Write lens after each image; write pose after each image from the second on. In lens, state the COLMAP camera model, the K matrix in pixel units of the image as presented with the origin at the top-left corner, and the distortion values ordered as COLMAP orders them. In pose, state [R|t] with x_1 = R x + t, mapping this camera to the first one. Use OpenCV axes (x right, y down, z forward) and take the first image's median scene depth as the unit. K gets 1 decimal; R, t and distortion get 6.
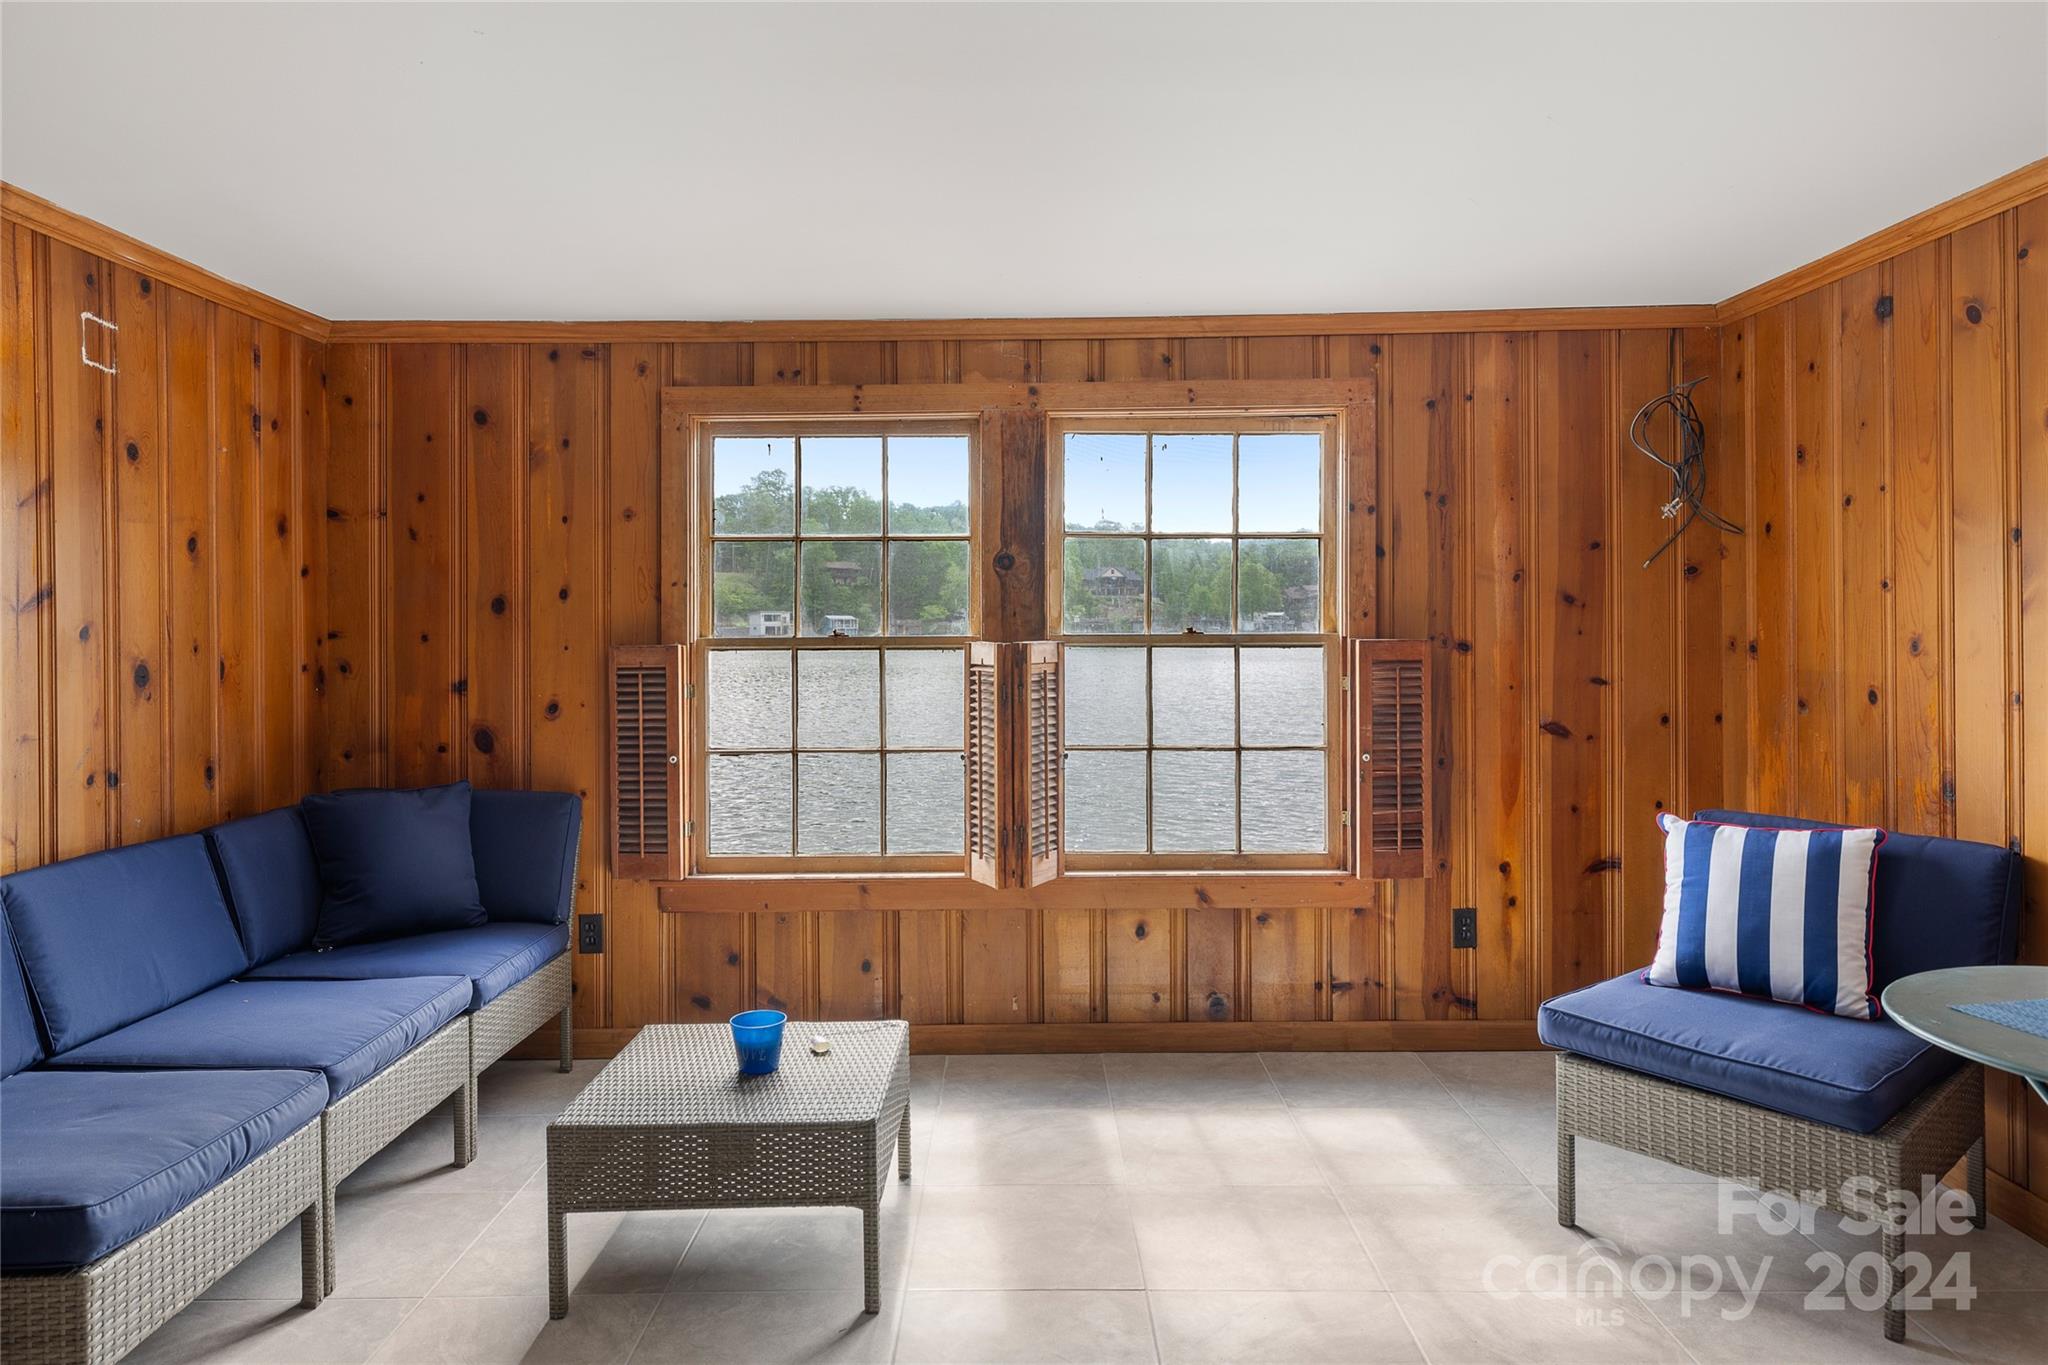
lens RADIAL K [[1224.7, 0, 1036.2], [0, 1224.7, 639.6], [0, 0, 1]] dist [0.001165, 0.002061]
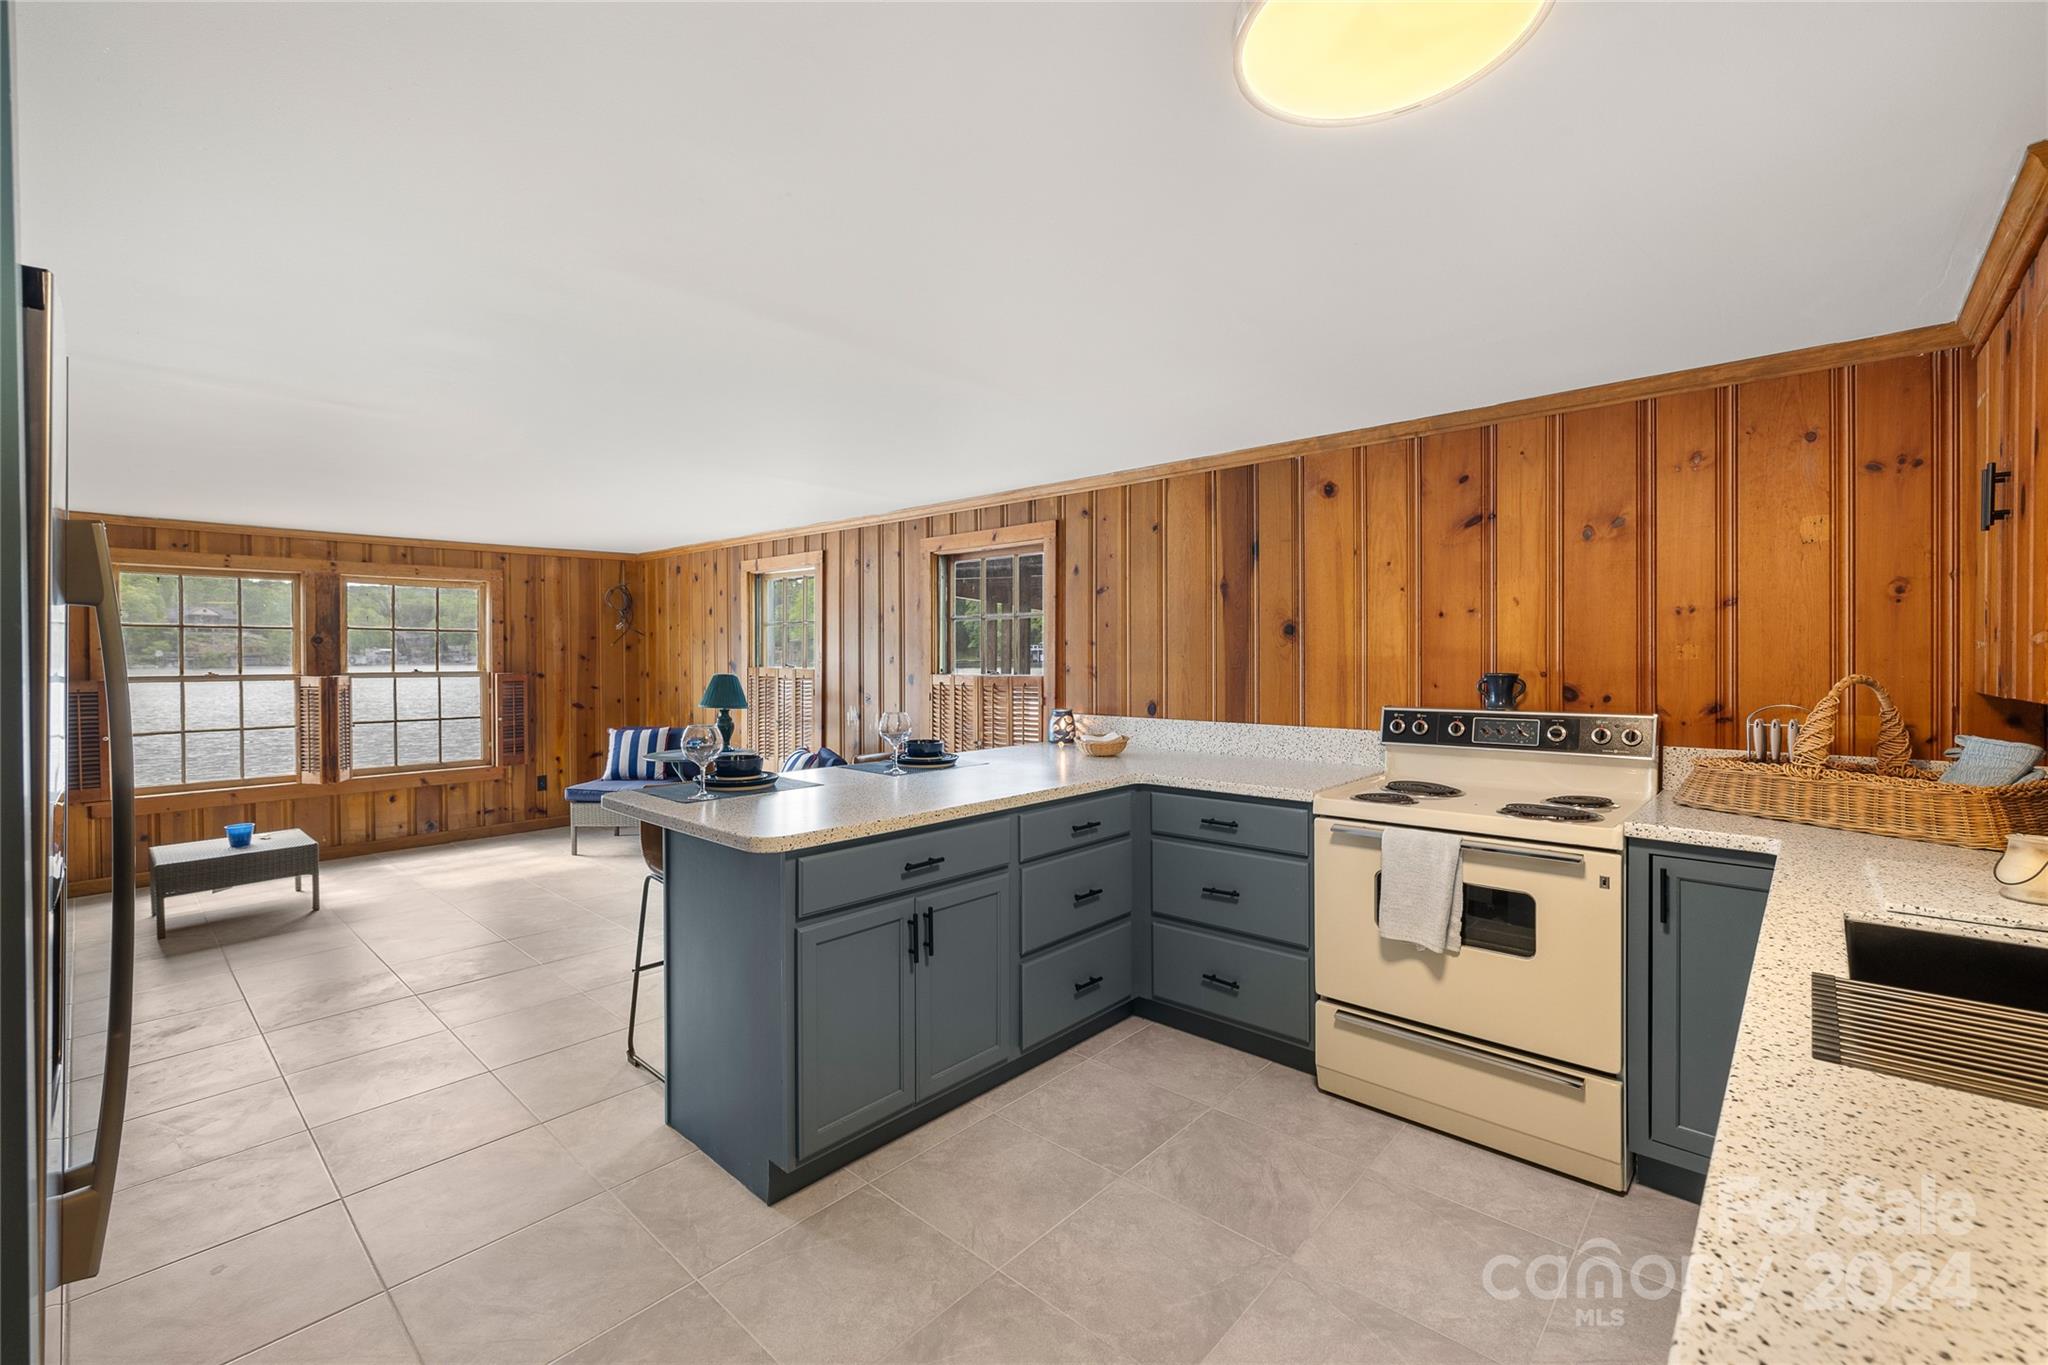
lens RADIAL K [[876.2, 0, 1026.7], [0, 876.2, 663.9], [0, 0, 1]] dist [-0.004395, -0.000306]
pose [[0.676016, -0.005750, 0.736865, -0.325069], [0.002727, 0.999982, 0.005301, -0.025713], [-0.736882, -0.001574, 0.676019, -1.022859]]
